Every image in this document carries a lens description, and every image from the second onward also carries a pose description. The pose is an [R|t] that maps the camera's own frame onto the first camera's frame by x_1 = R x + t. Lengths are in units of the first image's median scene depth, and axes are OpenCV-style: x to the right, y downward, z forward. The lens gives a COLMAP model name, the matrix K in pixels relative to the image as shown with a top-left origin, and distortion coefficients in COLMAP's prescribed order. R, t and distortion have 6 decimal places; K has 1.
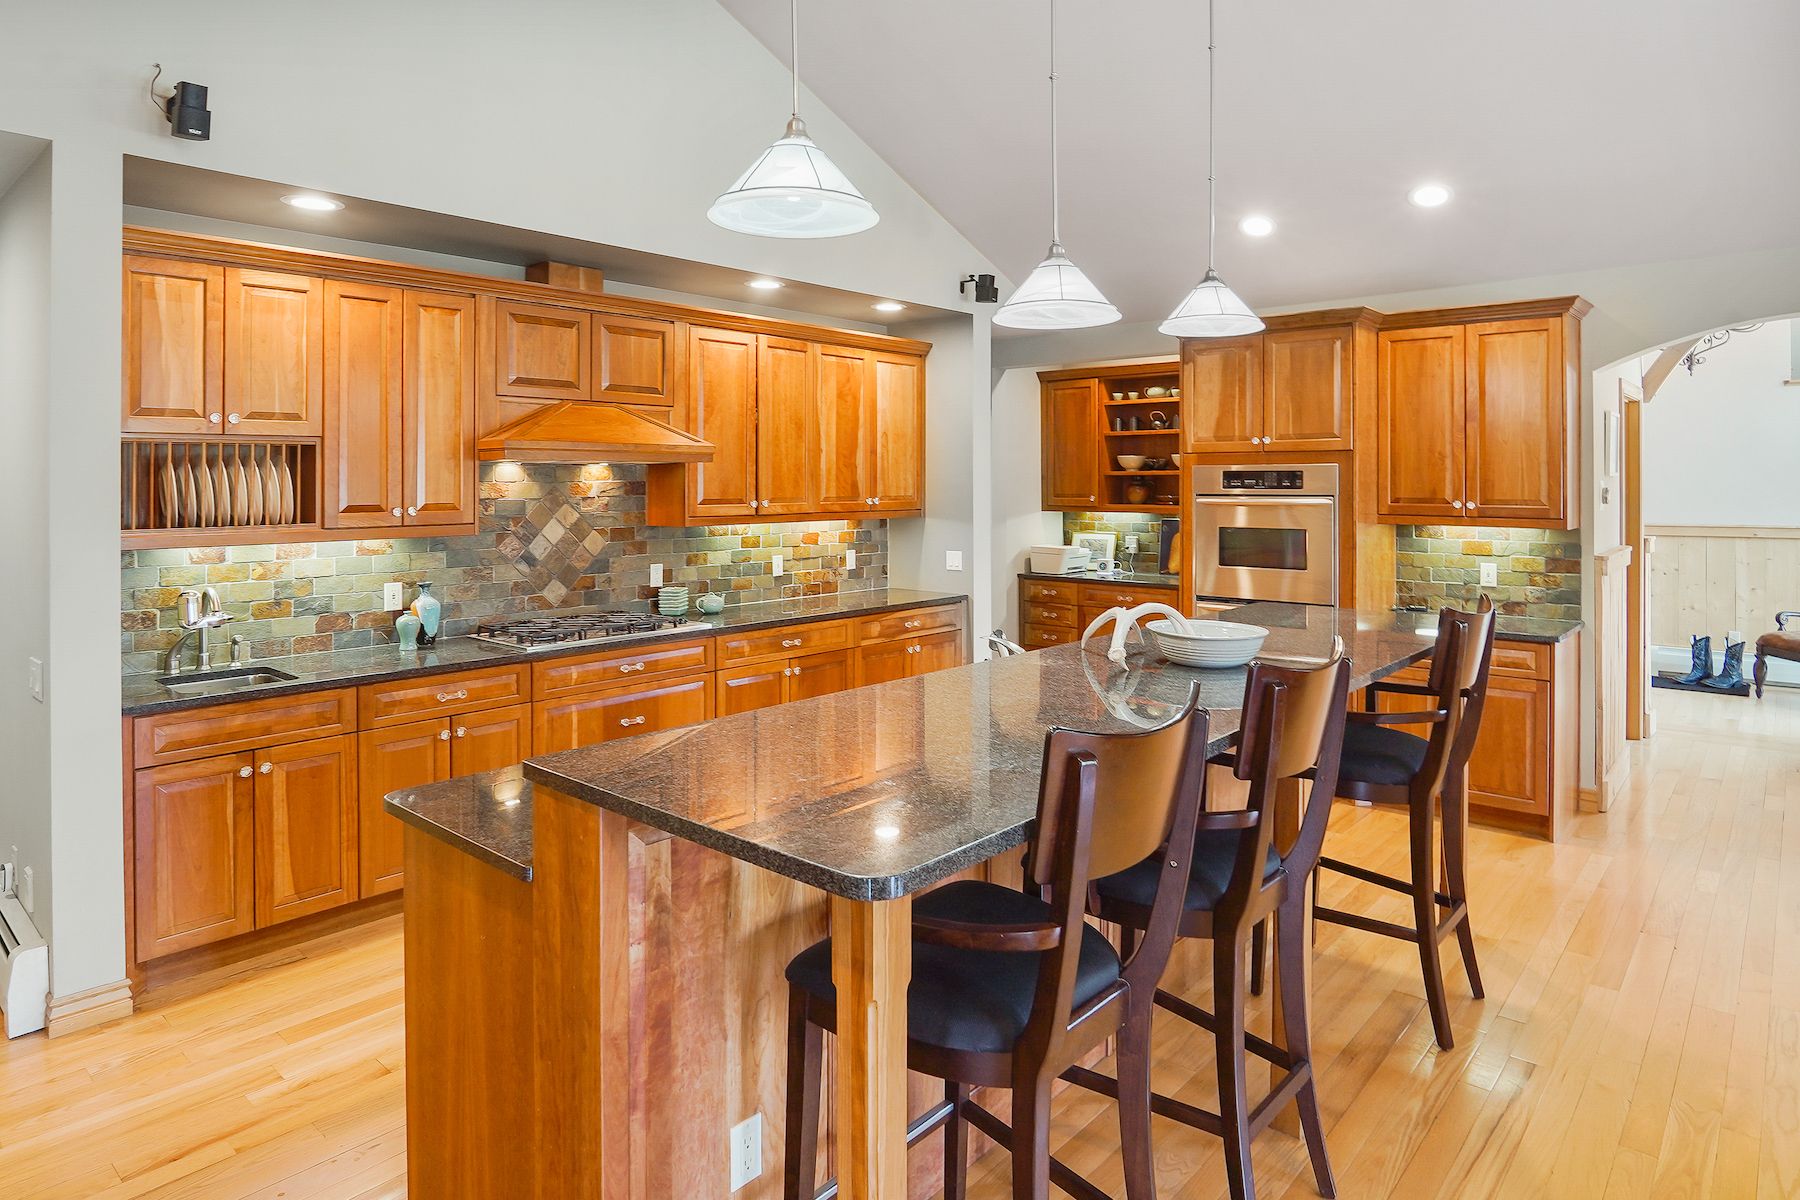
lens RADIAL K [[1029.7, 0, 889.7], [0, 1029.7, 600.0], [0, 0, 1]] dist [-0.026783, 0.003237]
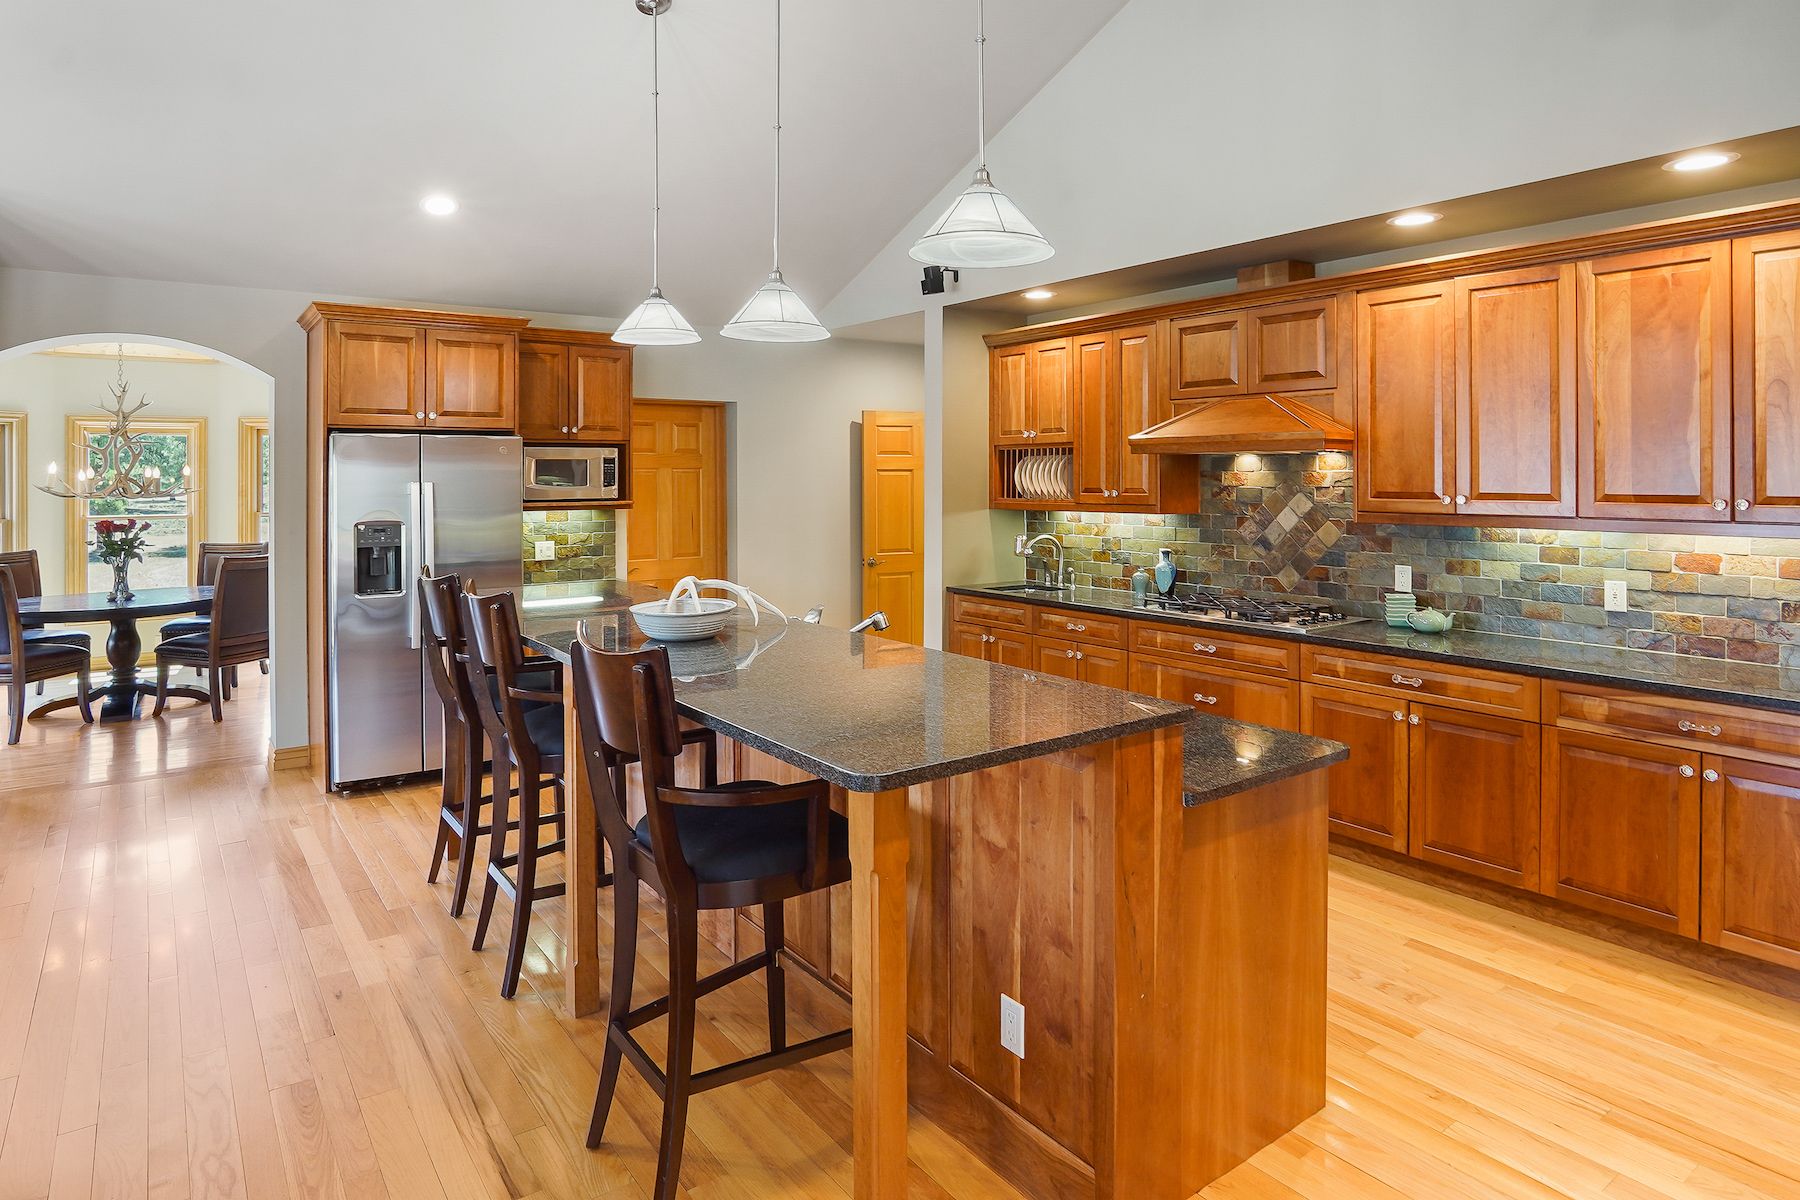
lens RADIAL K [[1029.7, 0, 915.7], [0, 1029.7, 599.5], [0, 0, 1]] dist [-0.026783, 0.003237]
pose [[-0.193887, 0.121930, -0.973417, 0.750798], [-0.104952, 0.983973, 0.144157, -0.094662], [0.975394, 0.130112, -0.177983, 0.809528]]
